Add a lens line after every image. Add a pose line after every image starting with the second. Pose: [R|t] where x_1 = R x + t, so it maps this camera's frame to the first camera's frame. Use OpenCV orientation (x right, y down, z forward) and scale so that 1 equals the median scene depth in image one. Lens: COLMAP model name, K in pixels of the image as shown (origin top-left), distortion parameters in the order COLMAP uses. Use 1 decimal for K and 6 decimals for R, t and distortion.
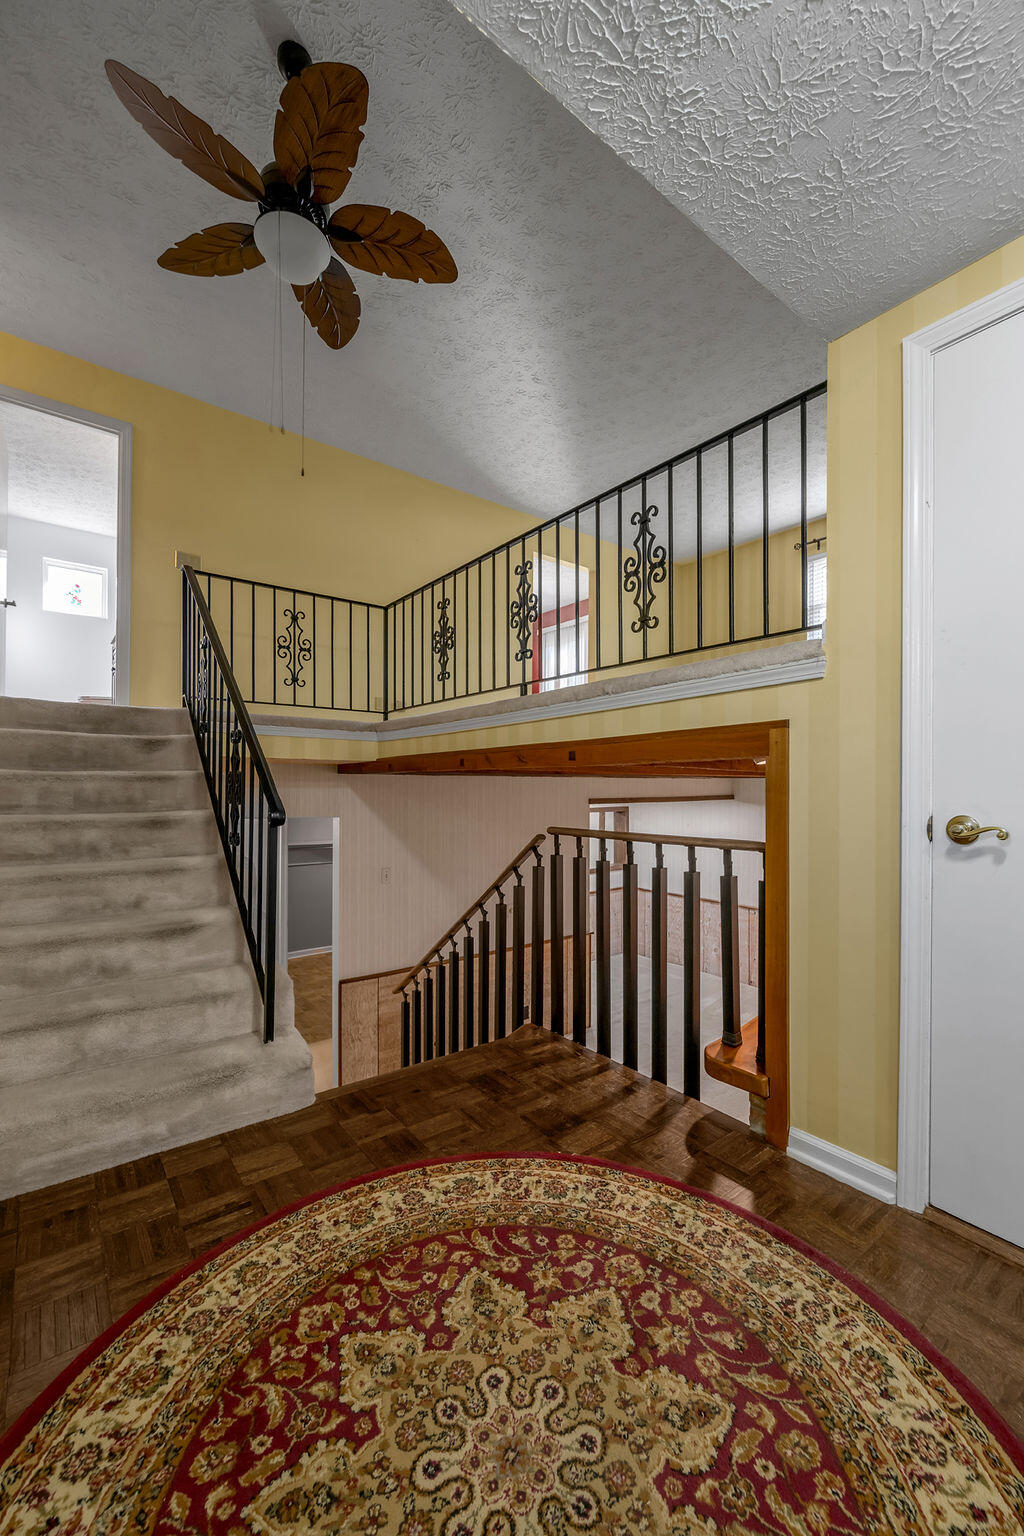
lens RADIAL K [[629.9, 0, 505.8], [0, 629.9, 781.2], [0, 0, 1]] dist [-0.010888, 0.002915]
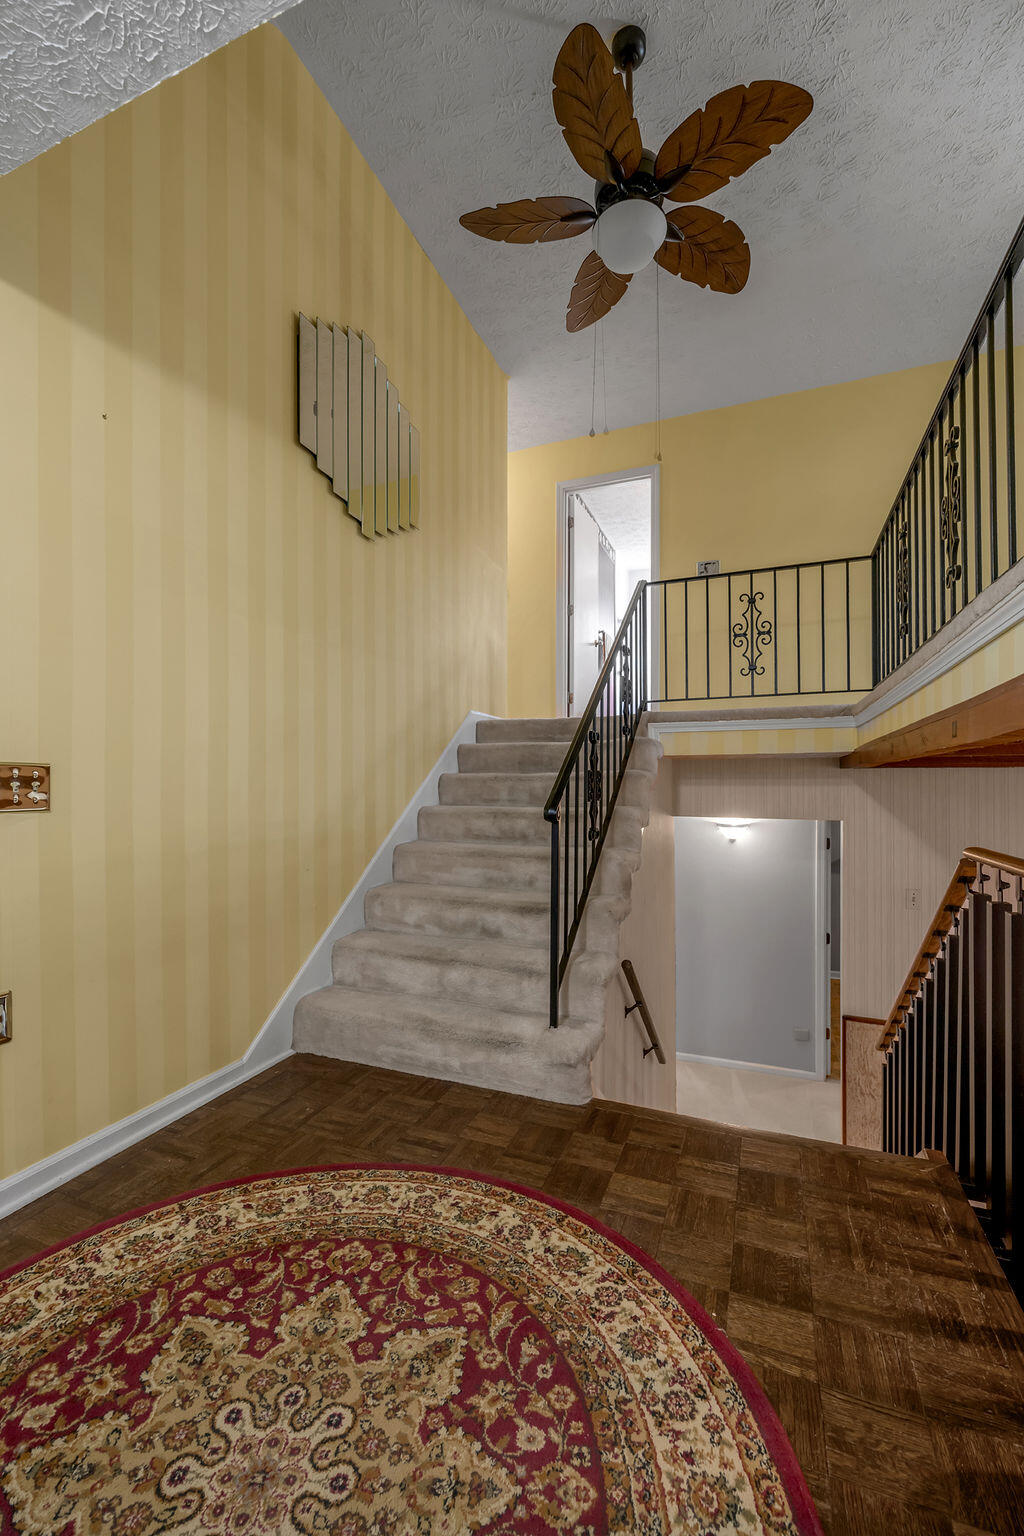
lens RADIAL K [[629.9, 0, 505.8], [0, 629.9, 781.2], [0, 0, 1]] dist [-0.010888, 0.002915]
pose [[0.510666, -0.008825, -0.859734, 0.747704], [0.012374, 0.999919, -0.002914, 0.006923], [0.859690, -0.009151, 0.510734, 0.607049]]
